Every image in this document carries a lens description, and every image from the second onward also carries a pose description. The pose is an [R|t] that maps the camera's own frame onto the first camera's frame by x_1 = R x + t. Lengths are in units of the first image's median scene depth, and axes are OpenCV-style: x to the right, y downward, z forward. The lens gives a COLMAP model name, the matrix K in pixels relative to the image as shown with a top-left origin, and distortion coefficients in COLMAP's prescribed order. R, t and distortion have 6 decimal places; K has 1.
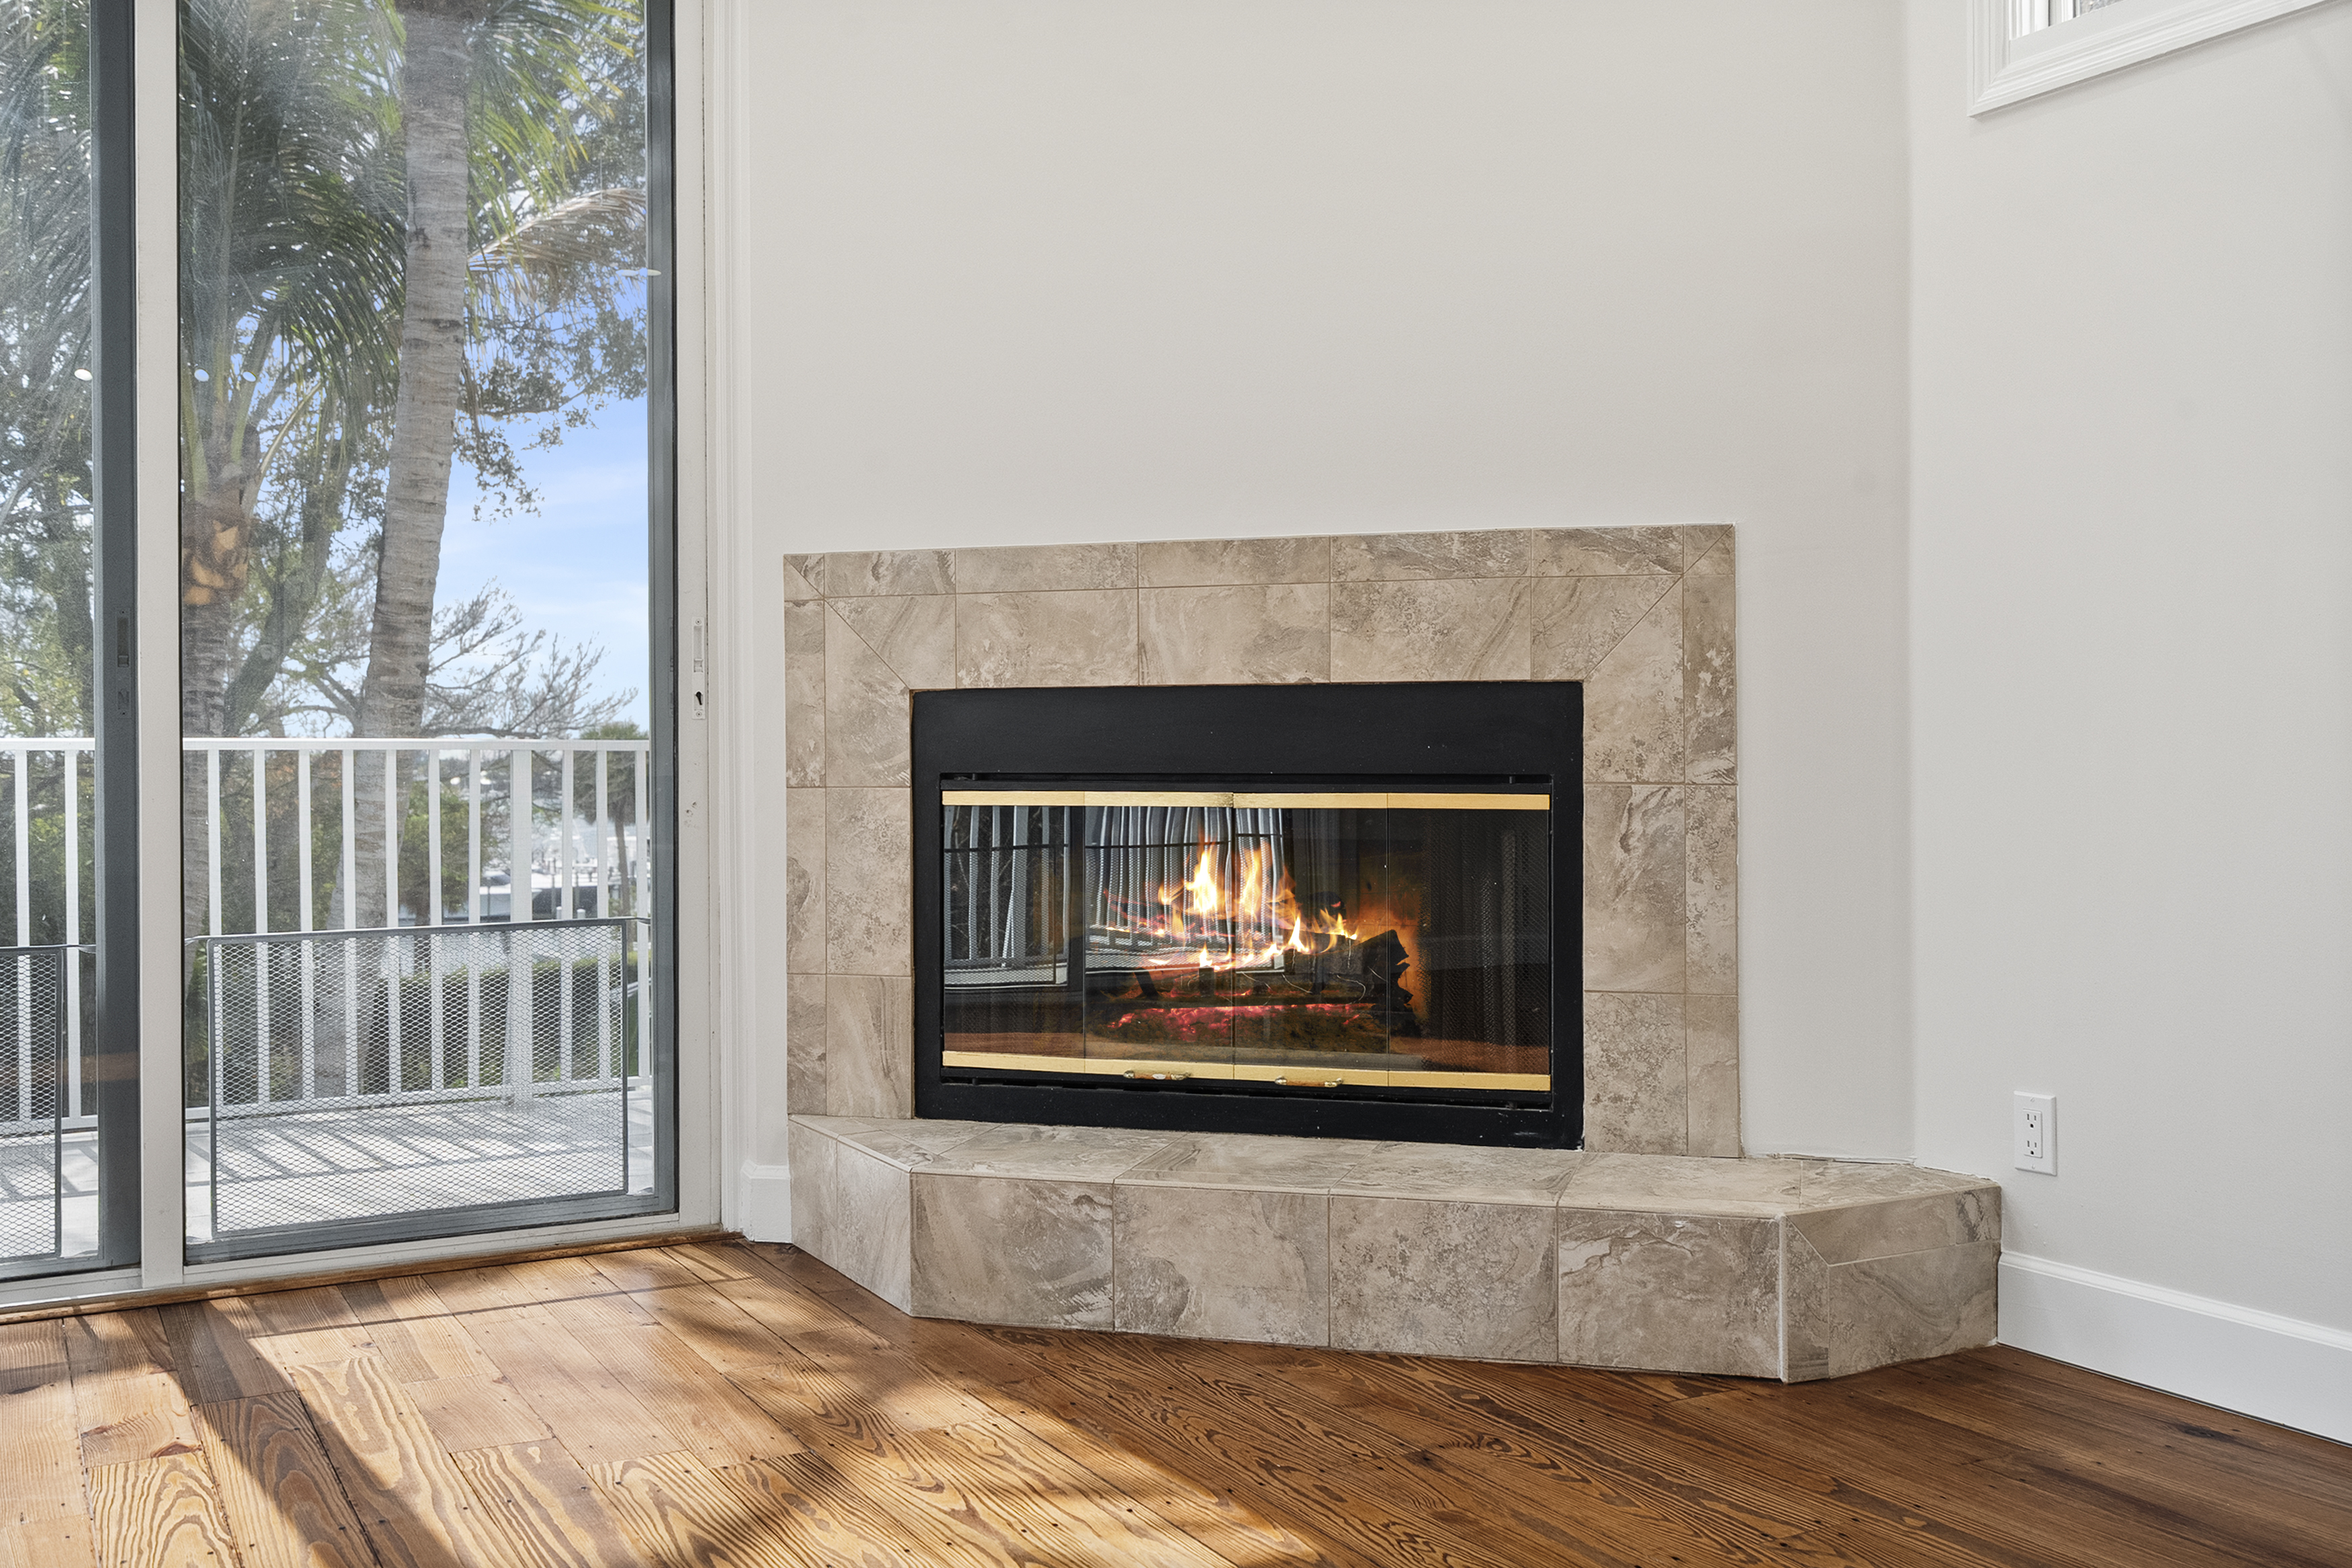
lens RADIAL K [[2201.1, 0, 1174.8], [0, 2201.1, 766.4], [0, 0, 1]] dist [0.020388, 0.000000]
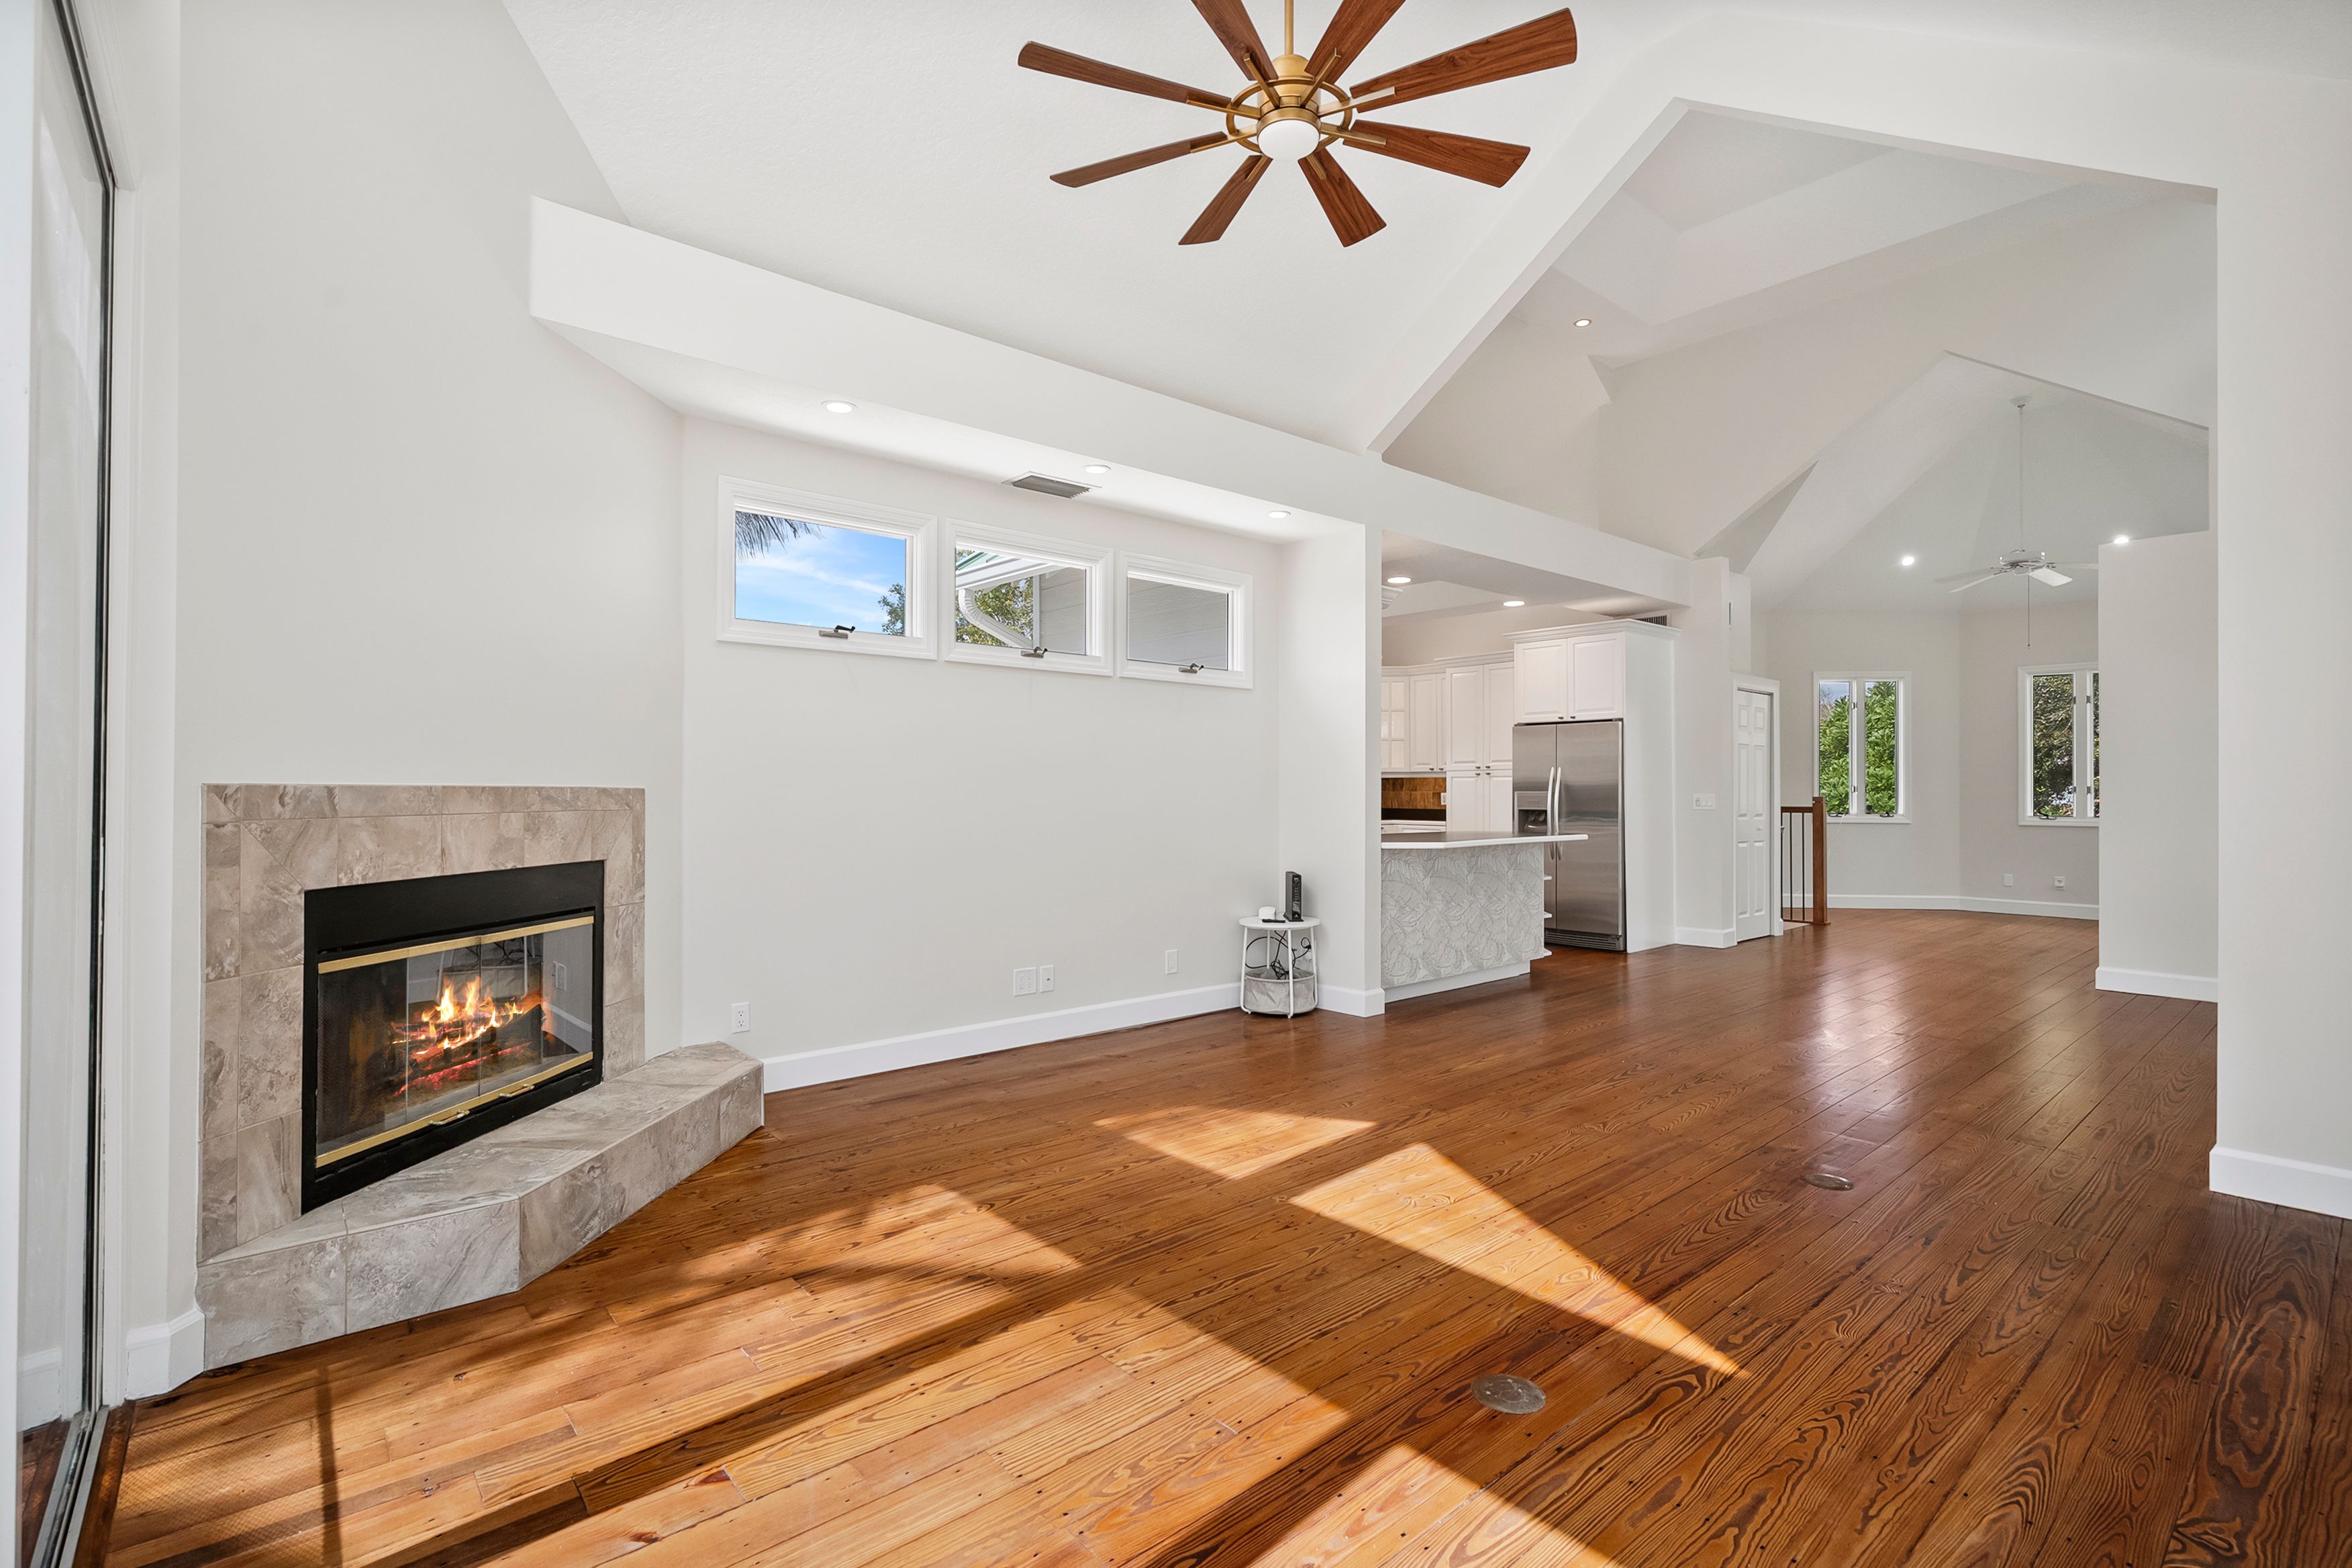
lens RADIAL K [[1078.8, 0, 1178.6], [0, 1078.8, 789.6], [0, 0, 1]] dist [-0.004464, 0.003250]
pose [[-0.217202, 0.008844, 0.976087, -0.867559], [0.006969, 0.999948, -0.007510, -0.086865], [-0.976102, 0.005172, -0.217252, 0.630651]]
